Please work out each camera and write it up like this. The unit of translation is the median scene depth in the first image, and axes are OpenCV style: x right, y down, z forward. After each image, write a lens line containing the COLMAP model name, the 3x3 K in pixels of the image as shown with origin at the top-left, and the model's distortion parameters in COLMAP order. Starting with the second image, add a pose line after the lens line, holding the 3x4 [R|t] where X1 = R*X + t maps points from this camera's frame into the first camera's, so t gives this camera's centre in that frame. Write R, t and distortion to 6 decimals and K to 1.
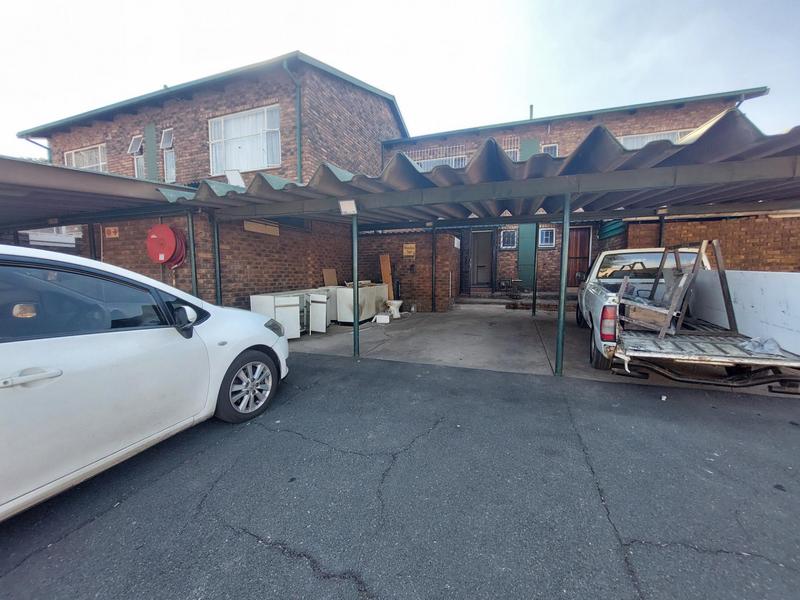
lens RADIAL K [[320.6, 0, 399.9], [0, 320.6, 298.2], [0, 0, 1]] dist [-0.022633, 0.003249]
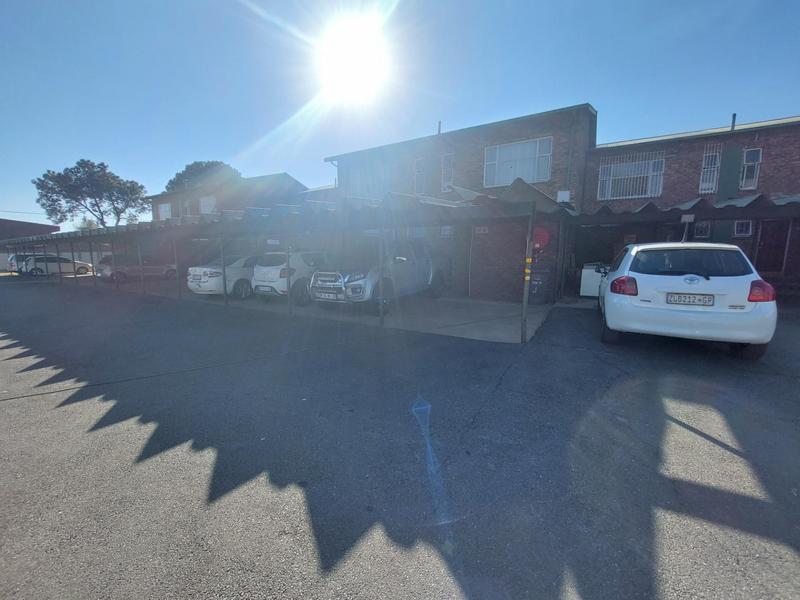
lens RADIAL K [[320.6, 0, 398.9], [0, 320.6, 297.8], [0, 0, 1]] dist [-0.022633, 0.003249]
pose [[0.977717, 0.034954, -0.206995, -0.727361], [-0.025327, 0.998479, 0.048978, 0.057008], [0.208392, -0.042644, 0.977115, -0.559281]]
